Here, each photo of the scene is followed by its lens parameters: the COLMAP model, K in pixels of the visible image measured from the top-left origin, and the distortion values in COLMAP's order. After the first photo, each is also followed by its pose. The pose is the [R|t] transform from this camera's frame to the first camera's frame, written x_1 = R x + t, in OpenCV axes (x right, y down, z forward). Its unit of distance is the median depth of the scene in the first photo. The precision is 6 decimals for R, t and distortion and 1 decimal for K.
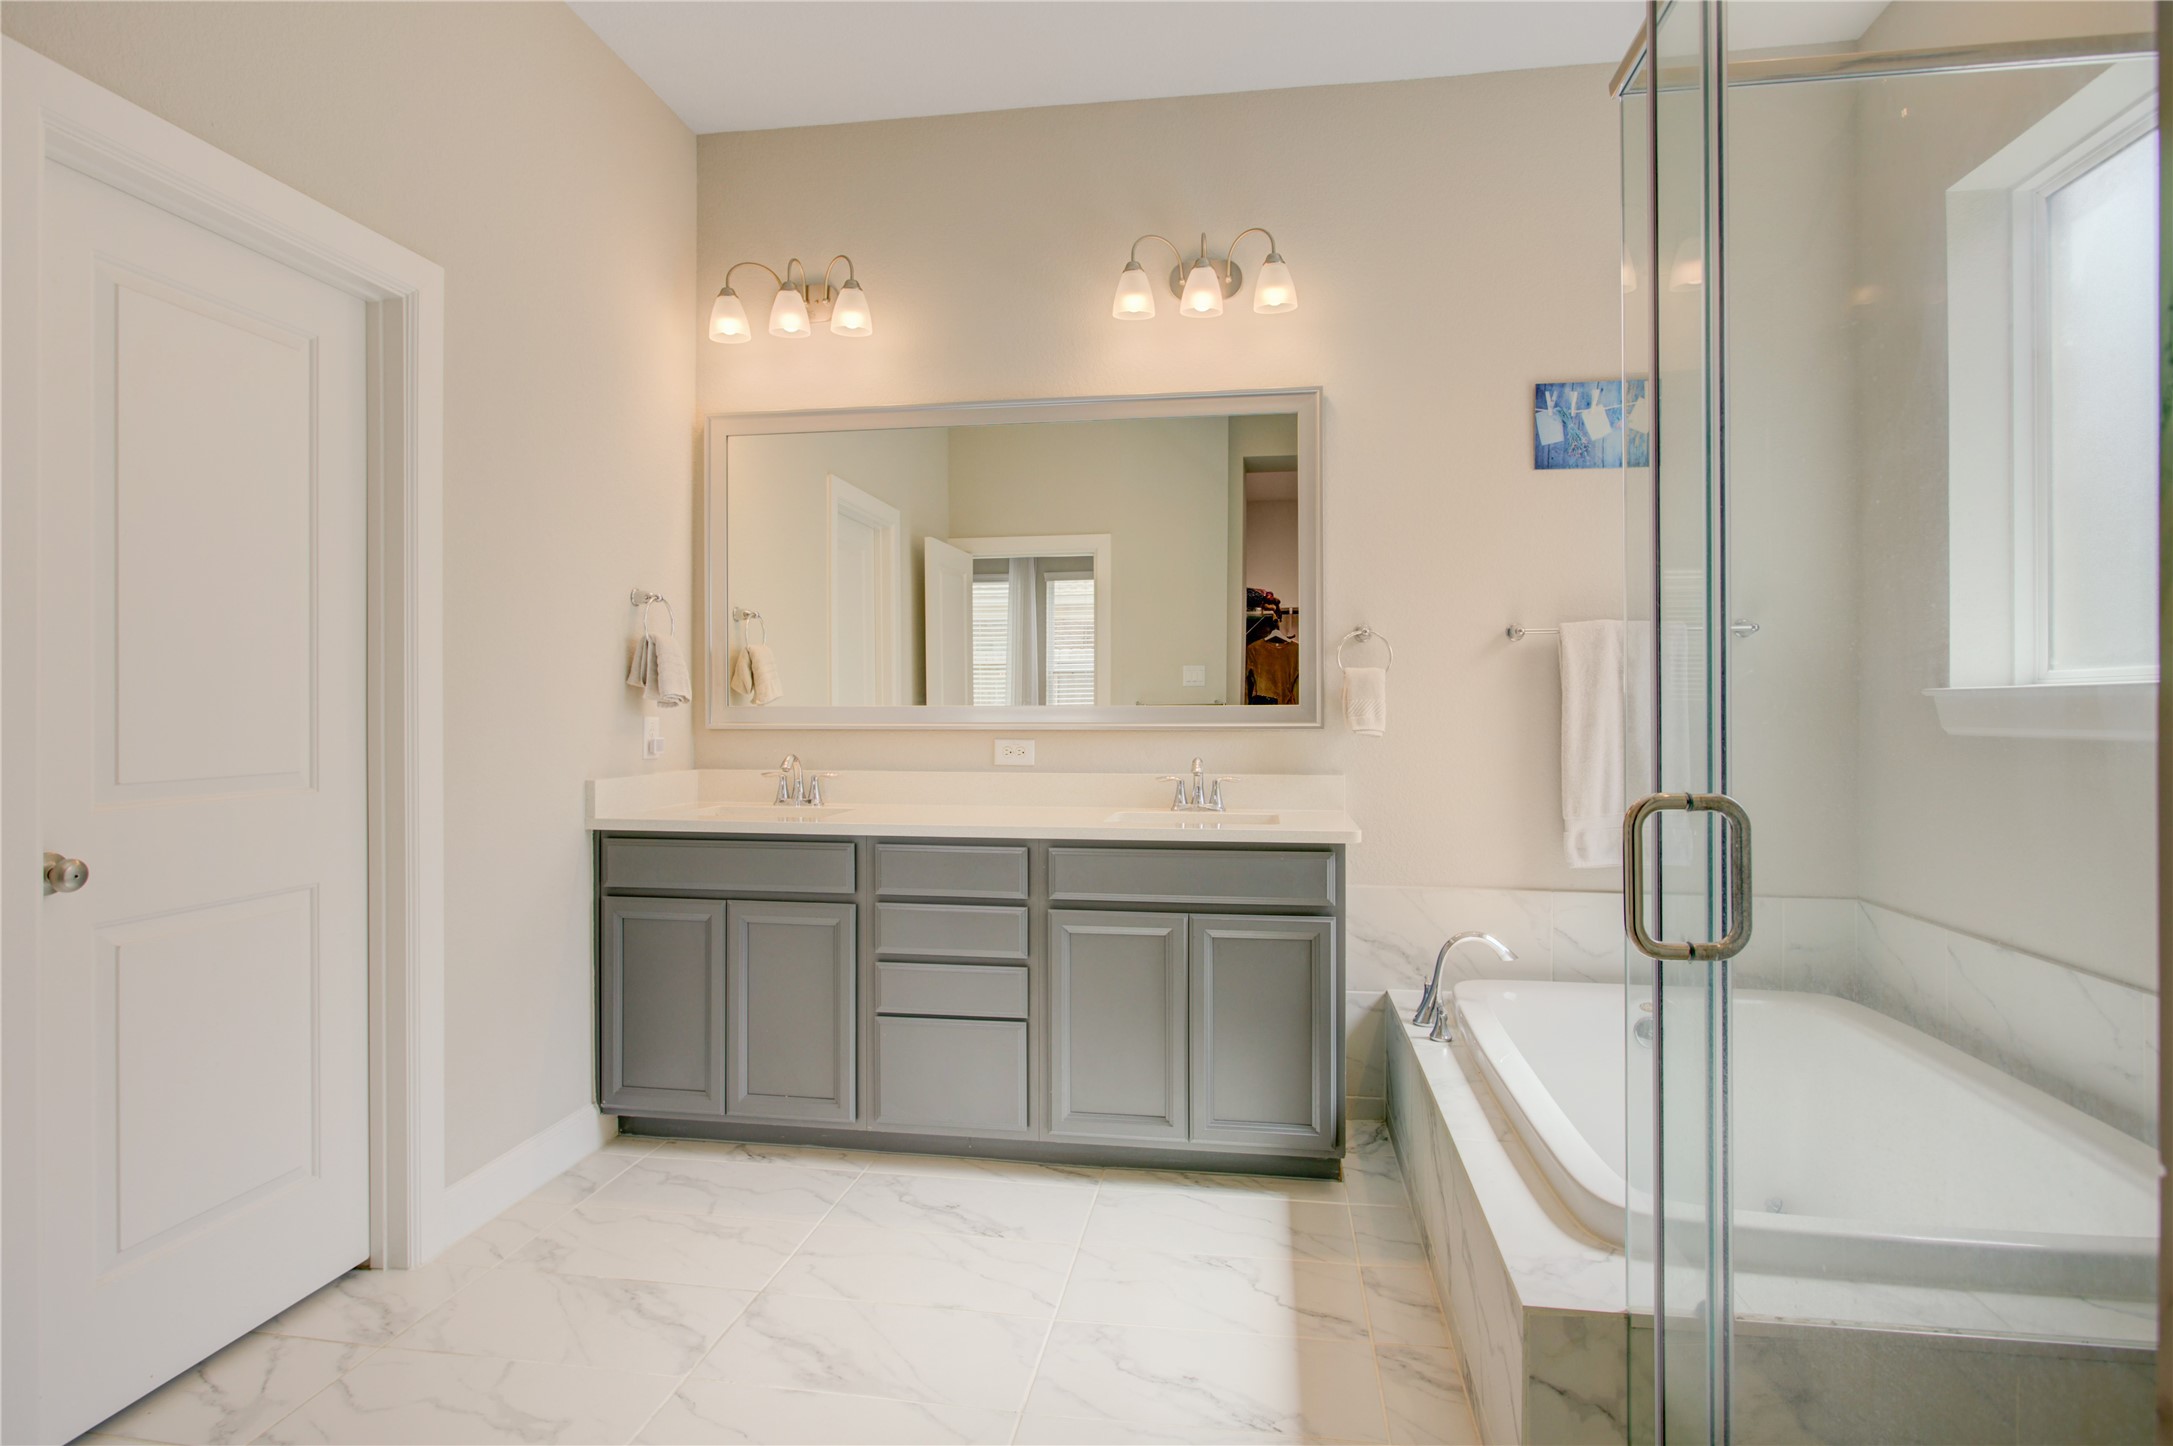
lens RADIAL K [[1114.6, 0, 1088.6], [0, 1114.6, 706.7], [0, 0, 1]] dist [-0.015936, 0.001173]
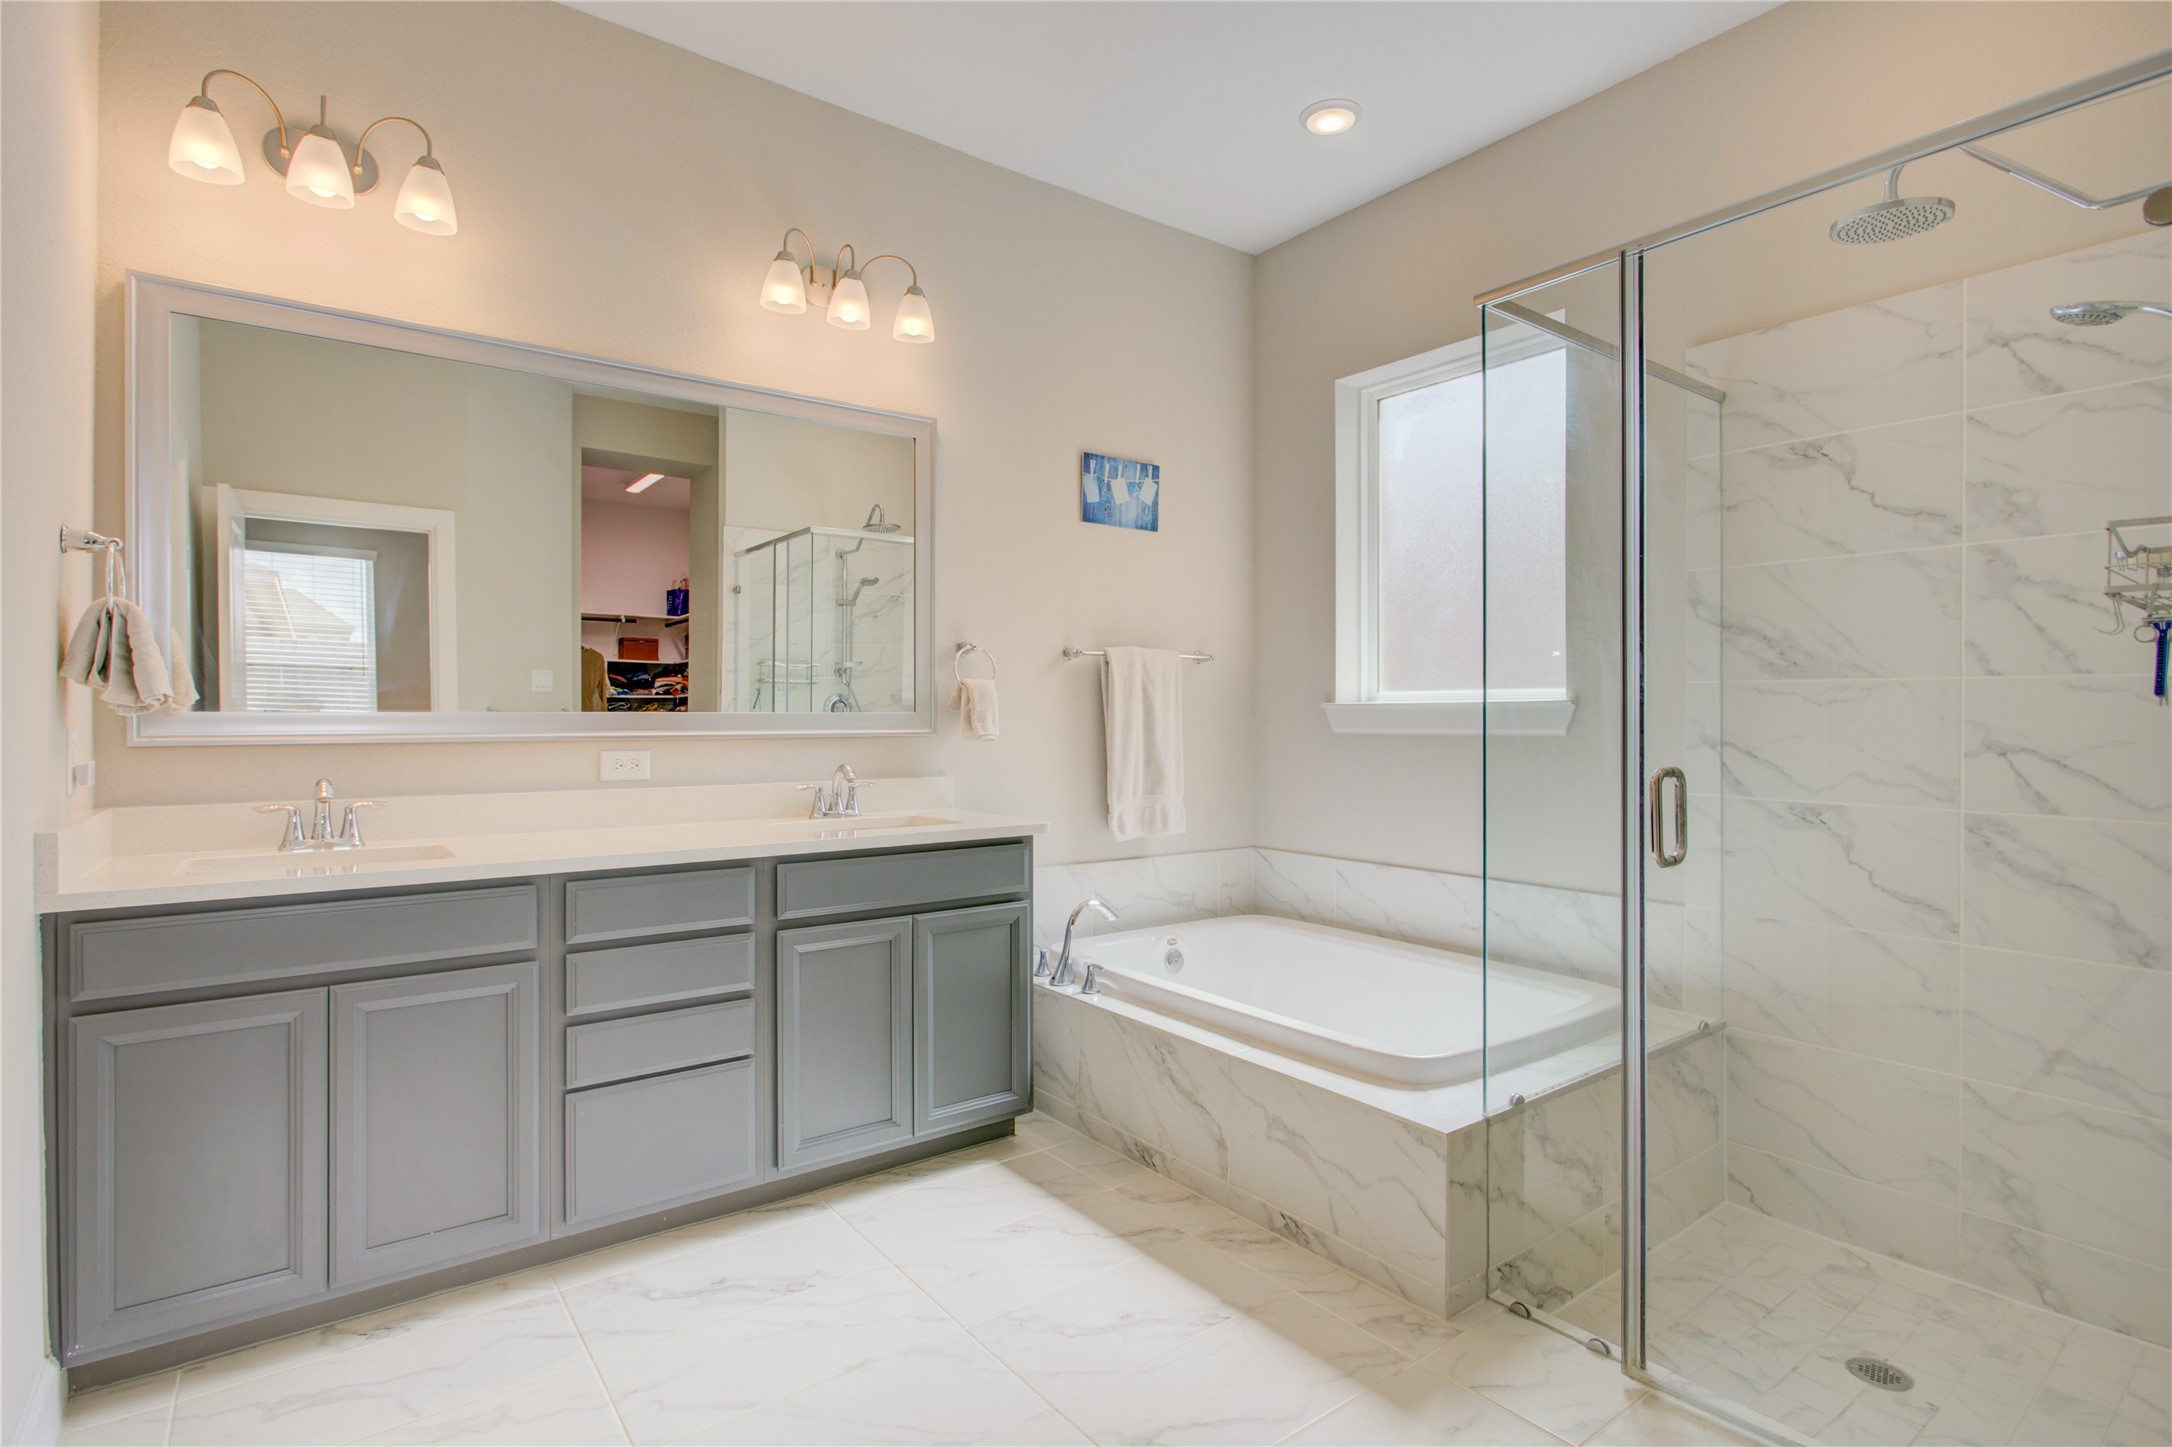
lens RADIAL K [[1056.0, 0, 1072.8], [0, 1056.0, 715.7], [0, 0, 1]] dist [-0.012960, 0.001300]
pose [[0.704918, 0.000517, 0.709289, -0.466236], [-0.002575, 0.999995, 0.001830, -0.000685], [-0.709284, -0.003116, 0.704916, 0.195341]]
